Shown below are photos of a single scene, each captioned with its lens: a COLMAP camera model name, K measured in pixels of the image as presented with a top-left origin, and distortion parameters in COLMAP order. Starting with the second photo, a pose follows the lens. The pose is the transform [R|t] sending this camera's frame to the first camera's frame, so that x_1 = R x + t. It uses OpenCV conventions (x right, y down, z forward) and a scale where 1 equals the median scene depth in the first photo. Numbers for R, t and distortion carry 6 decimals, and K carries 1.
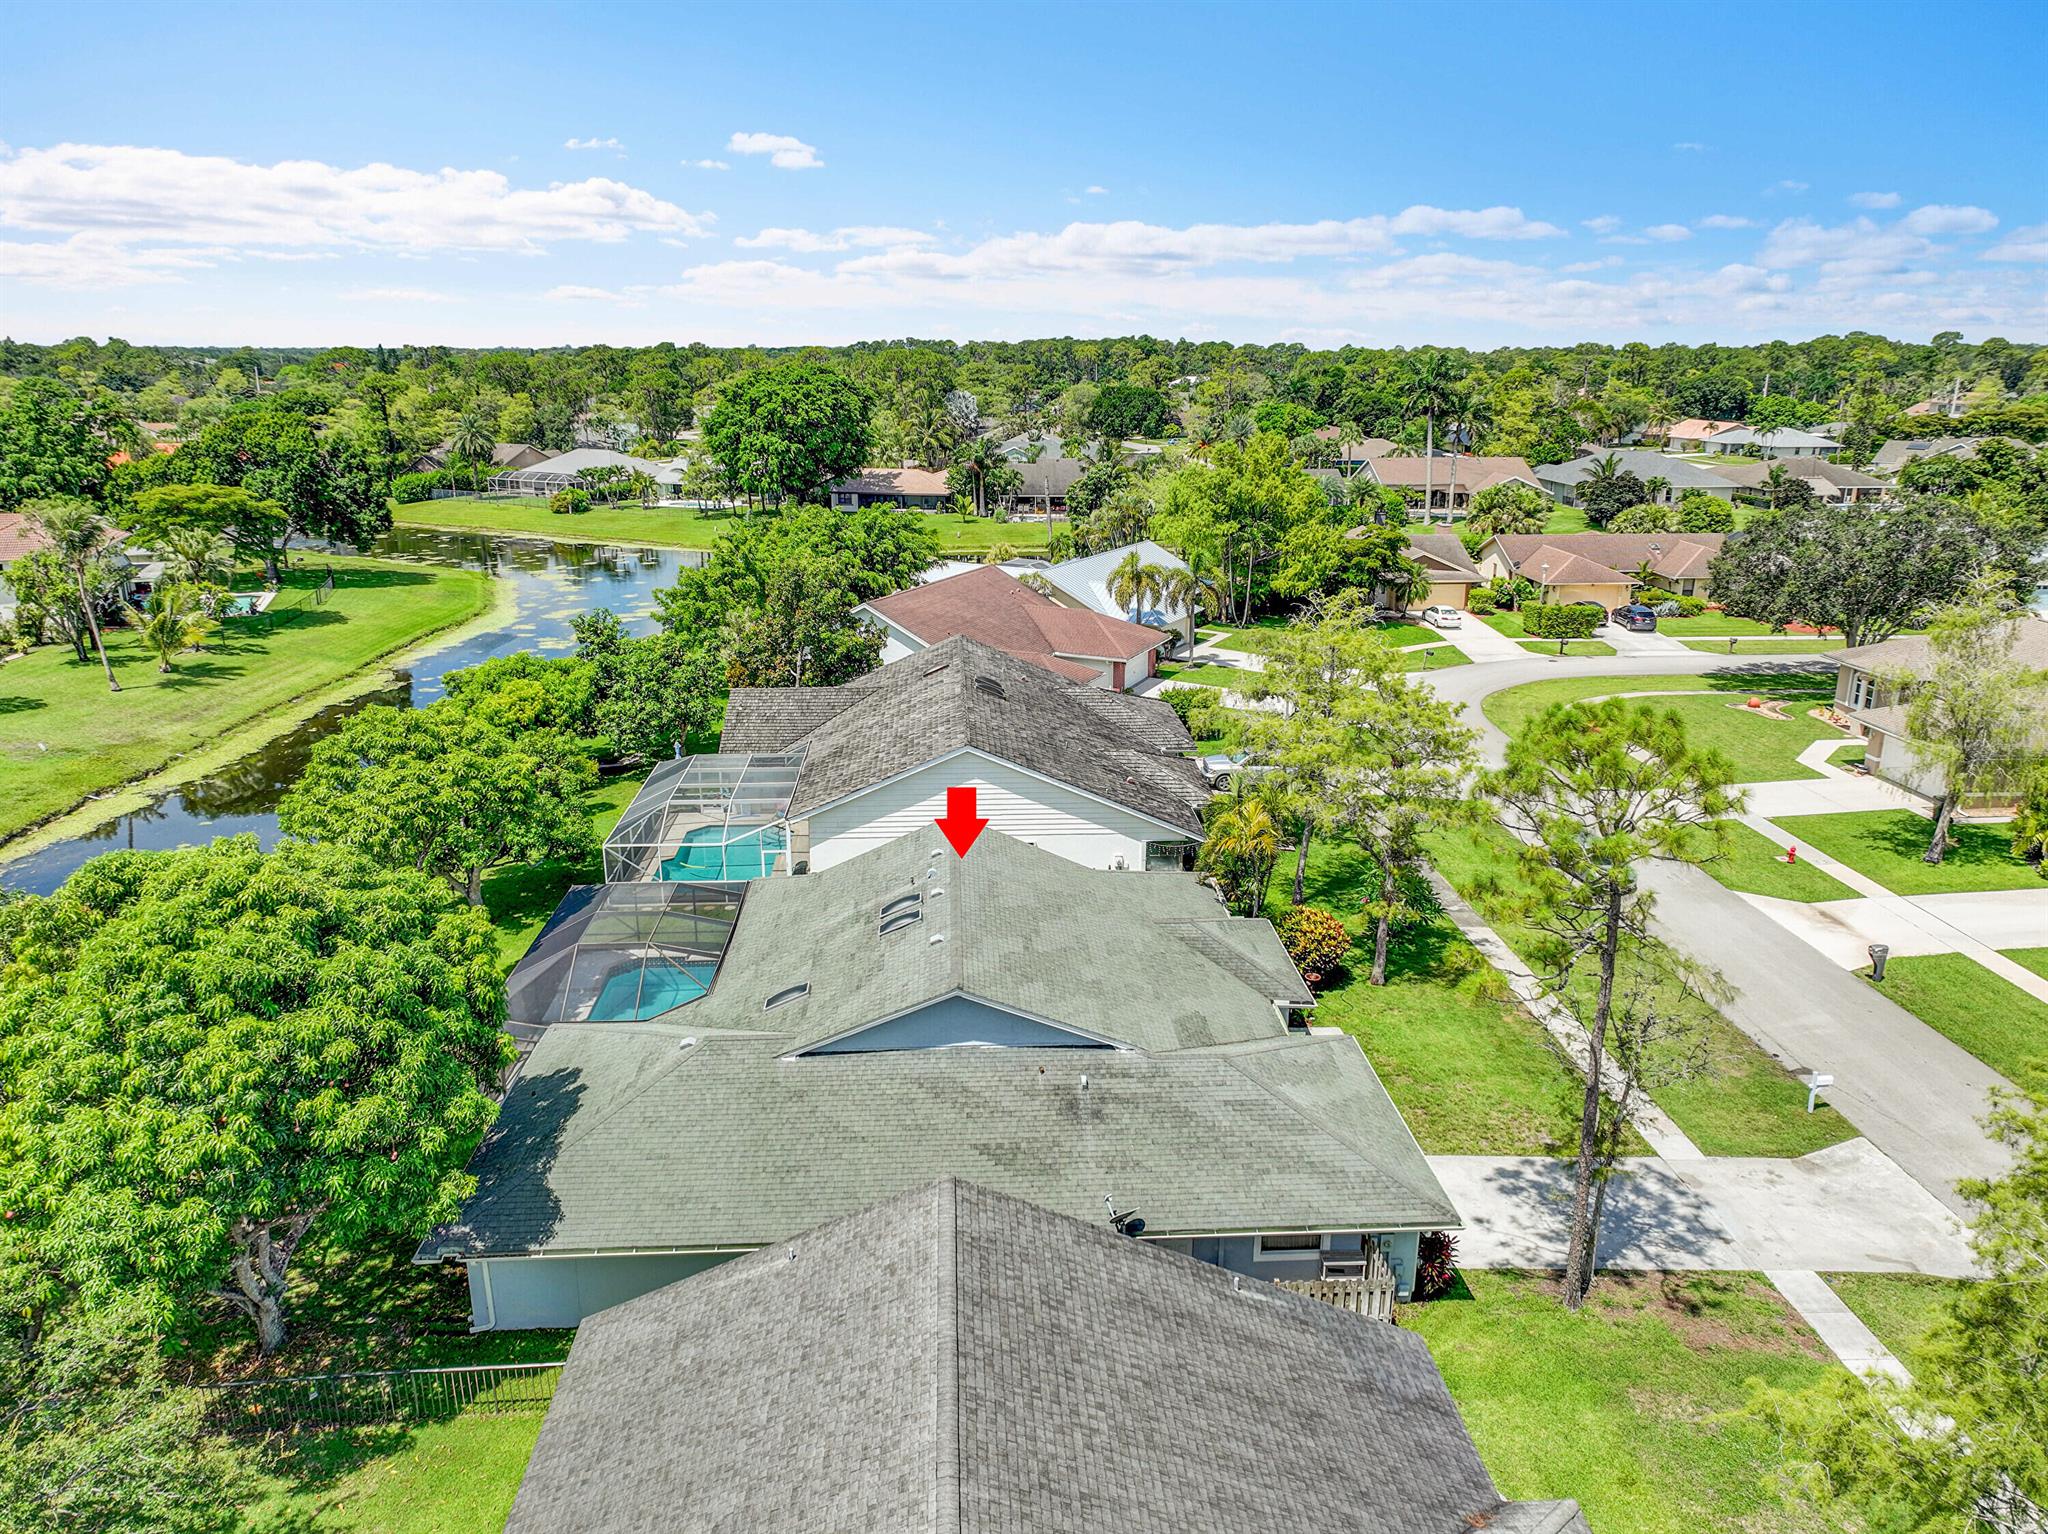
lens RADIAL K [[1437.6, 0, 1028.2], [0, 1437.6, 760.8], [0, 0, 1]] dist [0.007951, 0.003726]
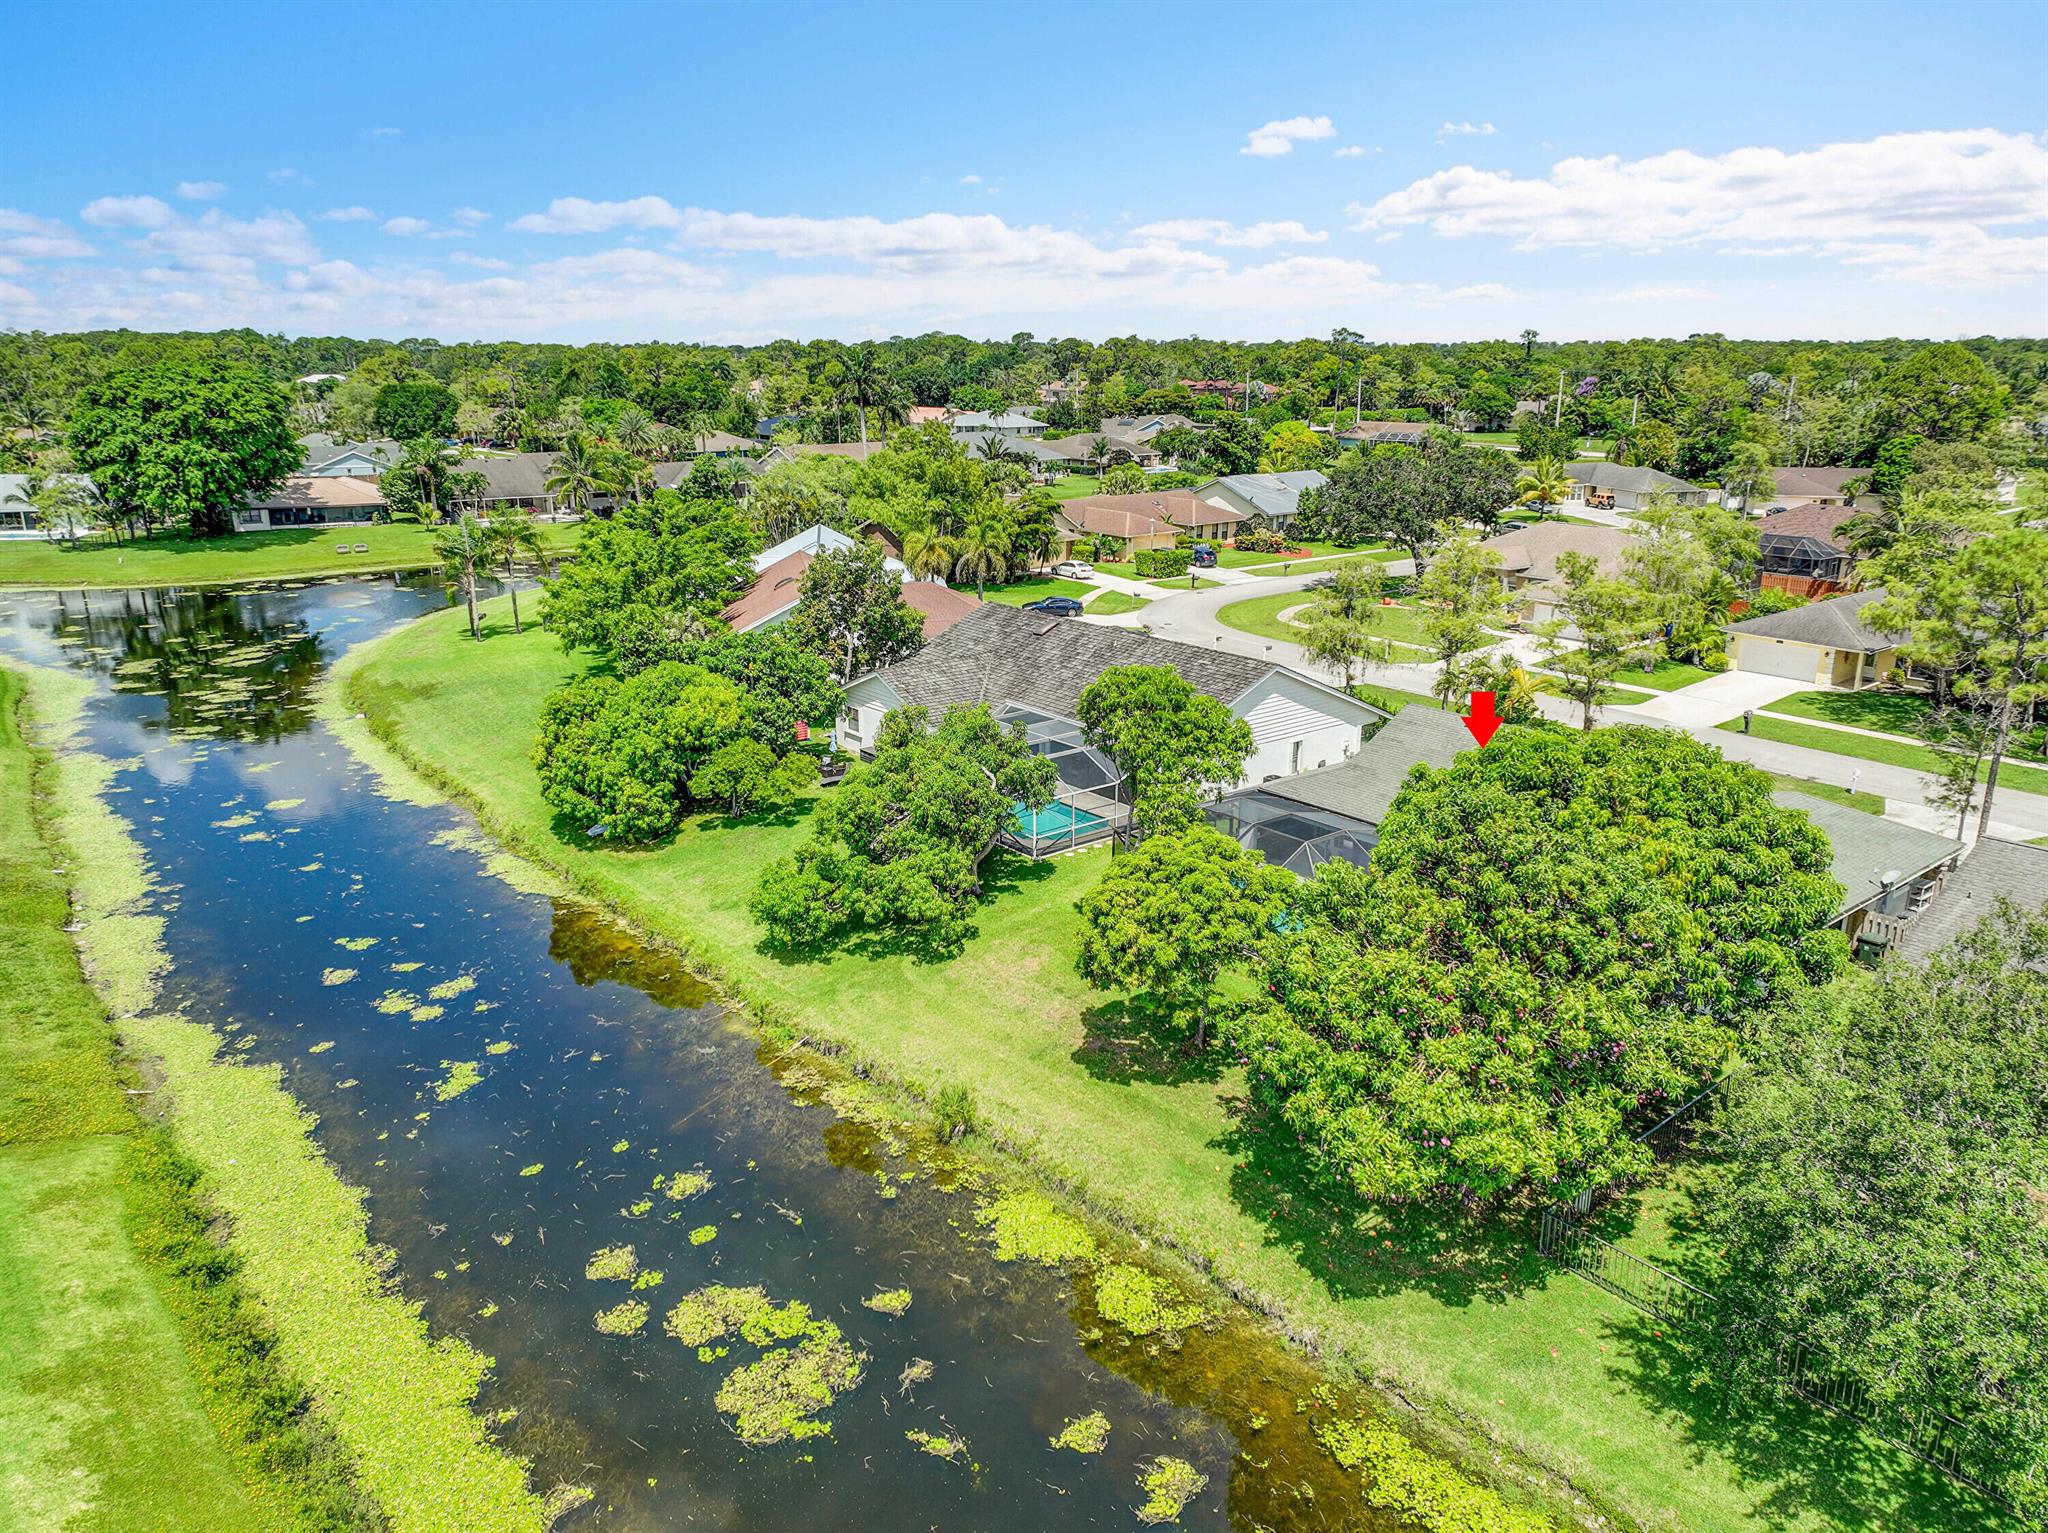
lens RADIAL K [[1437.6, 0, 1026.9], [0, 1437.6, 767.8], [0, 0, 1]] dist [0.007951, 0.003726]
pose [[0.807267, -0.165576, 0.566485, -0.515896], [0.161721, 0.985161, 0.057490, -0.016539], [-0.567598, 0.045202, 0.822064, 0.067294]]
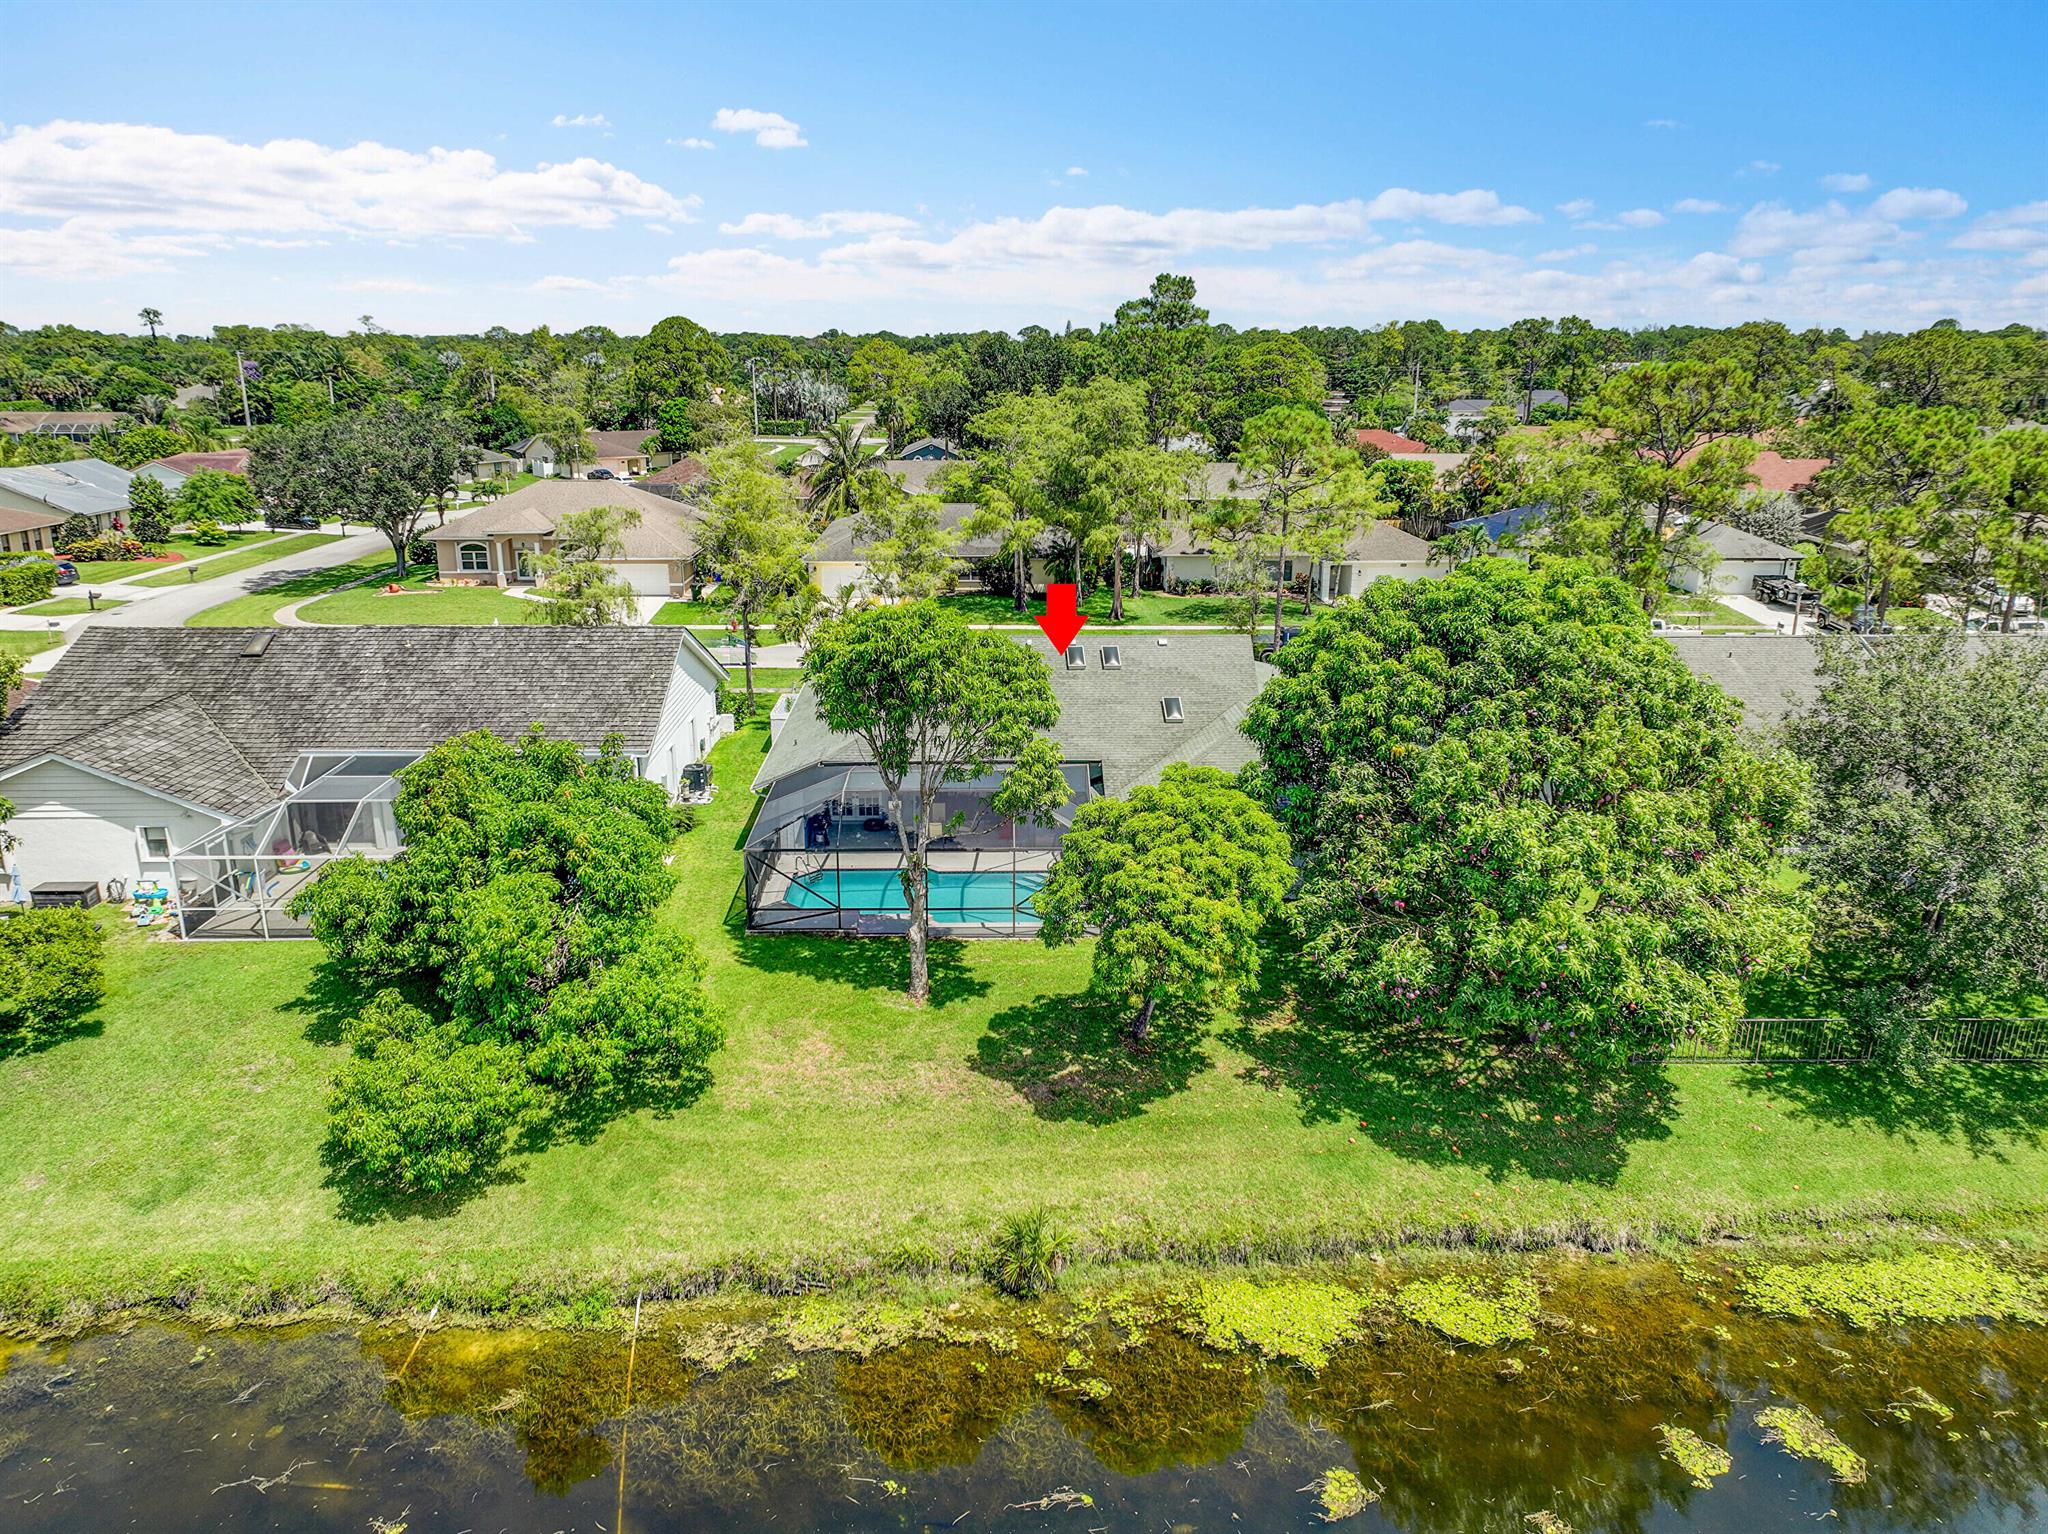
lens RADIAL K [[1437.6, 0, 1027.5], [0, 1437.6, 769.3], [0, 0, 1]] dist [0.007951, 0.003726]
pose [[0.022088, -0.281376, 0.959343, -0.566289], [0.273481, 0.924678, 0.264912, -0.066465], [-0.961624, 0.256511, 0.097375, 0.398506]]
